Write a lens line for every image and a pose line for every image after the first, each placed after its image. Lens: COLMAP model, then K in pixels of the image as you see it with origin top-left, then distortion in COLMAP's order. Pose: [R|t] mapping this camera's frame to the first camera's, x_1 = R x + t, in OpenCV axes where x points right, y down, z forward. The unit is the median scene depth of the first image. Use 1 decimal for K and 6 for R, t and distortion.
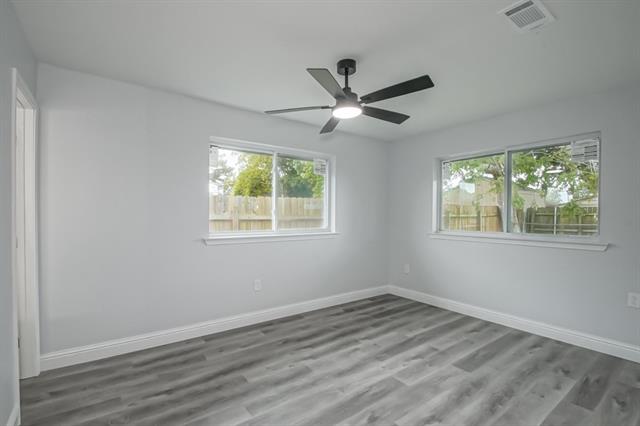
lens RADIAL K [[294.0, 0, 326.6], [0, 294.0, 211.7], [0, 0, 1]] dist [-0.004141, -0.001753]
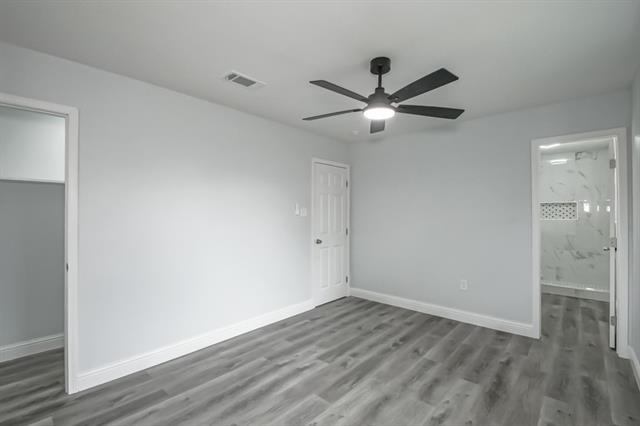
lens RADIAL K [[294.0, 0, 321.0], [0, 294.0, 212.8], [0, 0, 1]] dist [-0.004141, -0.001753]
pose [[-0.983492, -0.007624, -0.180791, 0.443542], [-0.006335, 0.999950, -0.007703, -0.013038], [0.180841, -0.006431, -0.983491, 1.988168]]
